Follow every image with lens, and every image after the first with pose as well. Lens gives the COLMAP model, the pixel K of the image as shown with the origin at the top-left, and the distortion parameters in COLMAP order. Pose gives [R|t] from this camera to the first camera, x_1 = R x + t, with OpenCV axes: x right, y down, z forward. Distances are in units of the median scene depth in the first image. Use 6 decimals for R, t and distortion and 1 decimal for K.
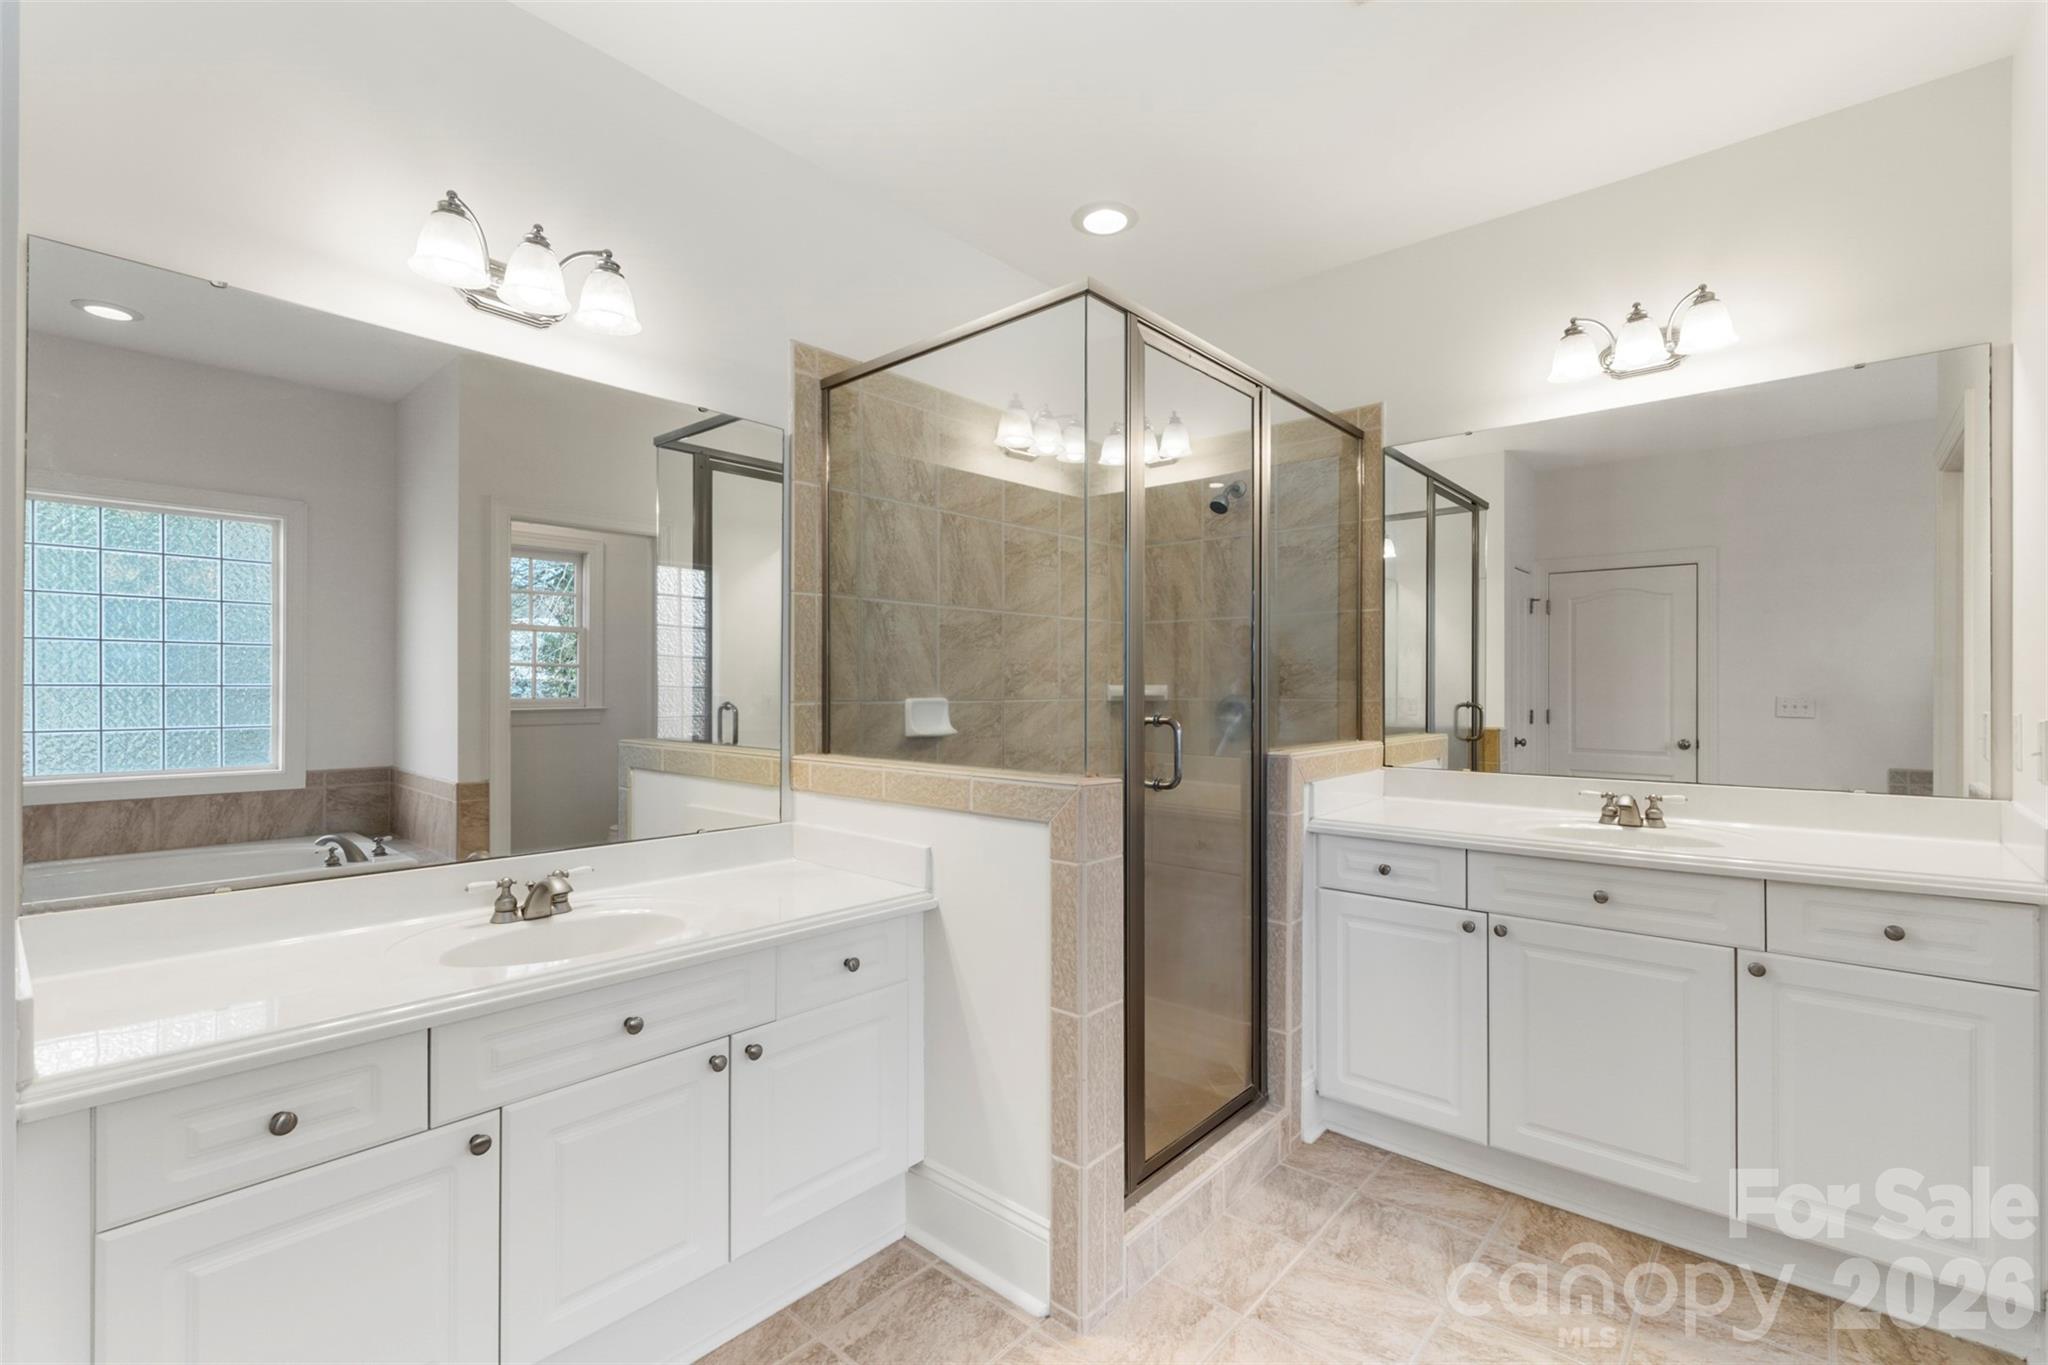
lens RADIAL K [[909.0, 0, 1024.0], [0, 909.0, 682.5], [0, 0, 1]] dist [-0.000943, 0.000115]
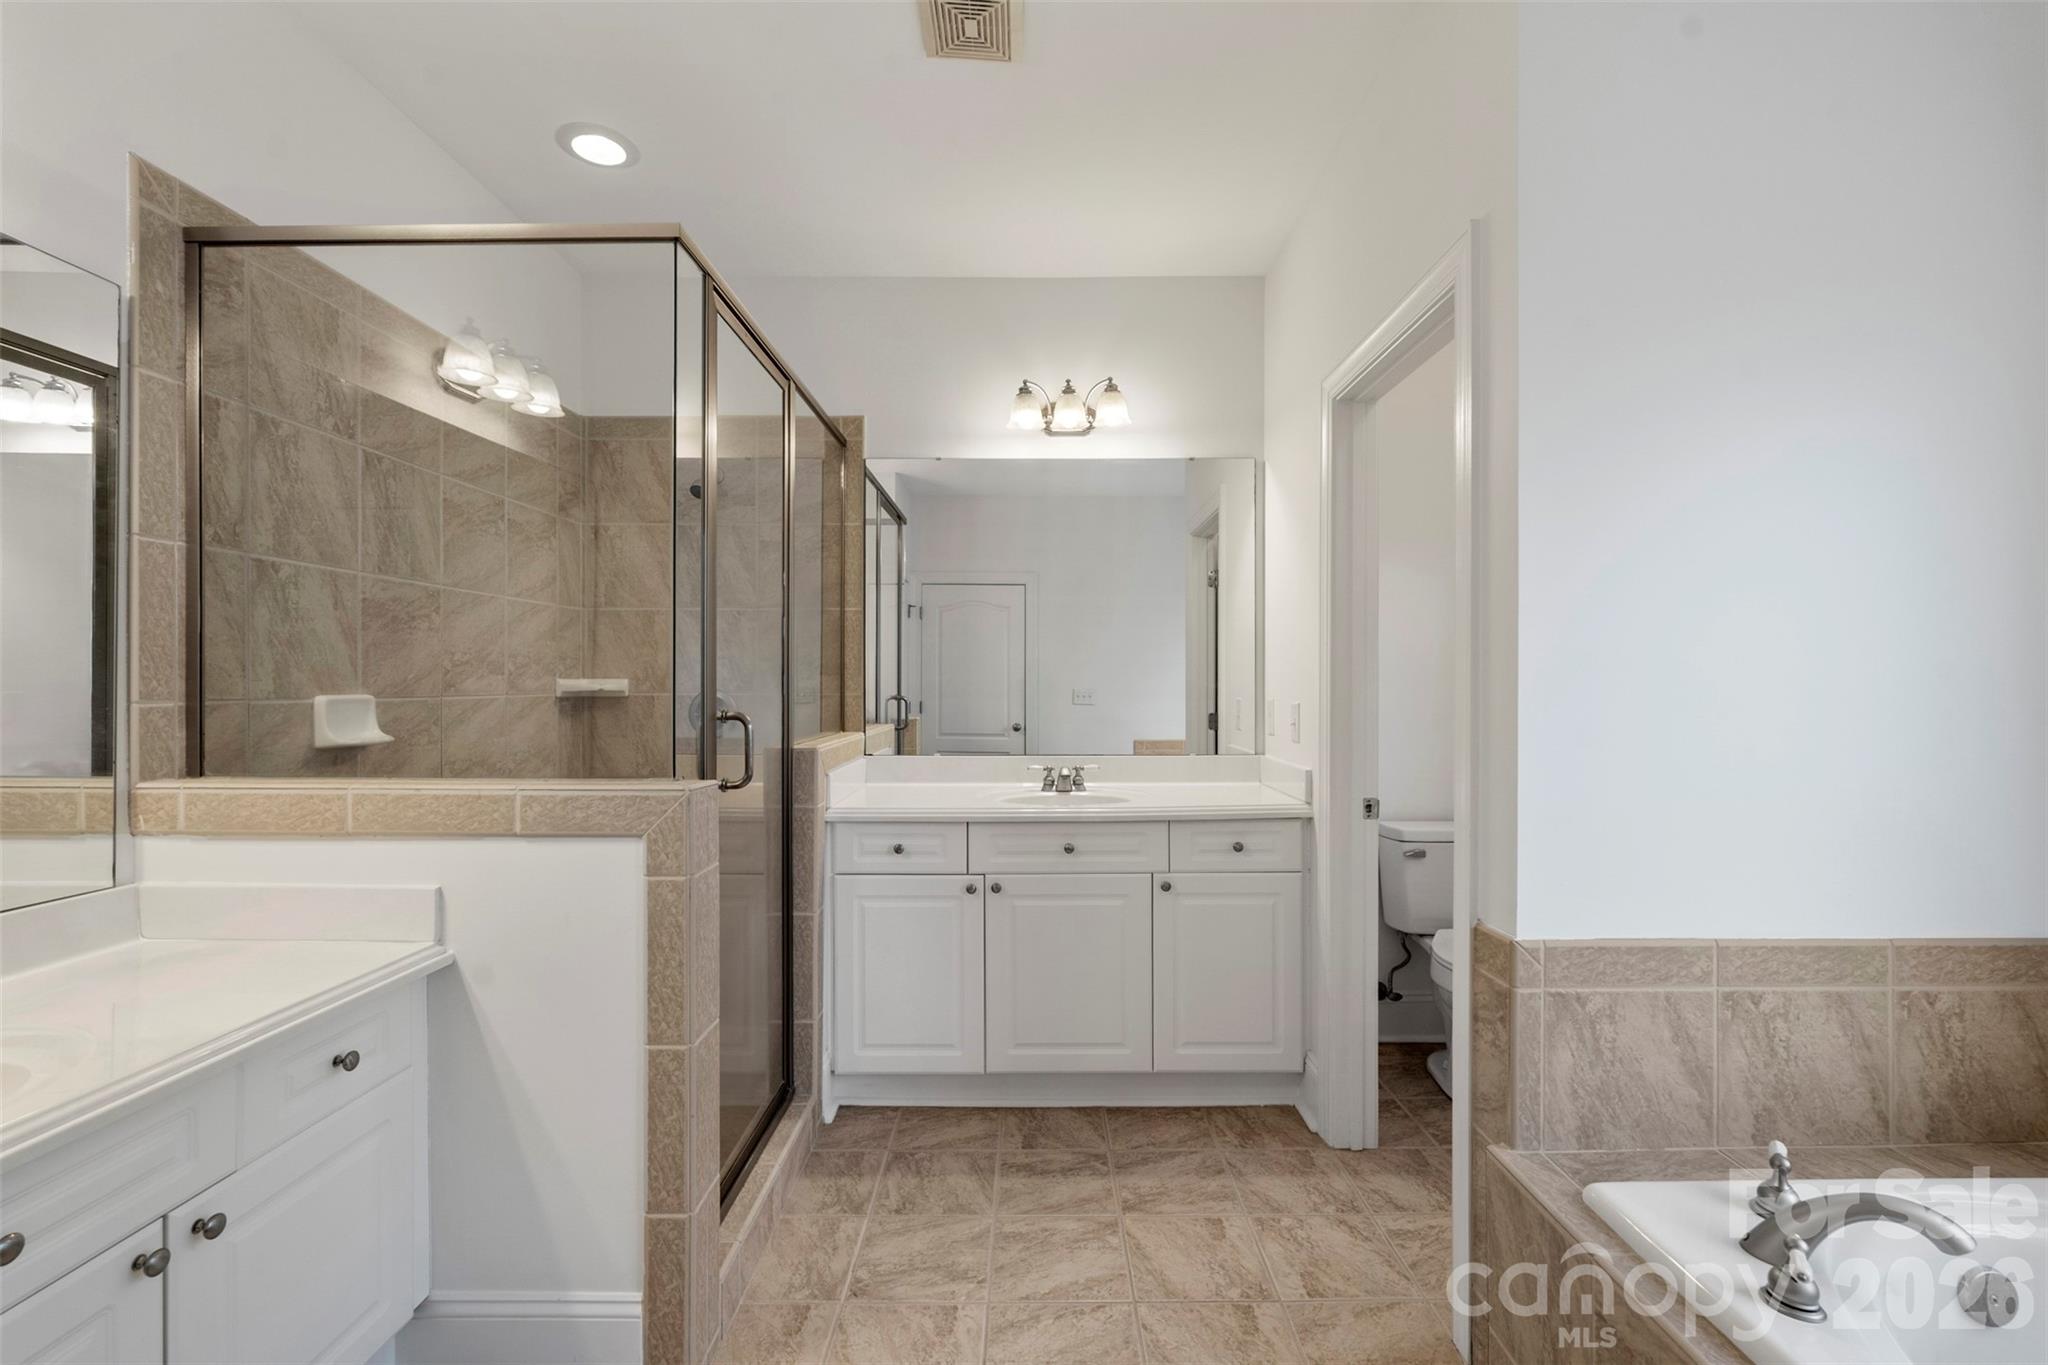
lens RADIAL K [[909.9, 0, 1040.8], [0, 909.9, 678.0], [0, 0, 1]] dist [-0.001567, -0.000069]
pose [[0.750767, 0.004306, 0.660553, -0.192933], [-0.004566, 0.999989, -0.001328, 0.001616], [-0.660551, -0.002019, 0.750778, 0.067736]]
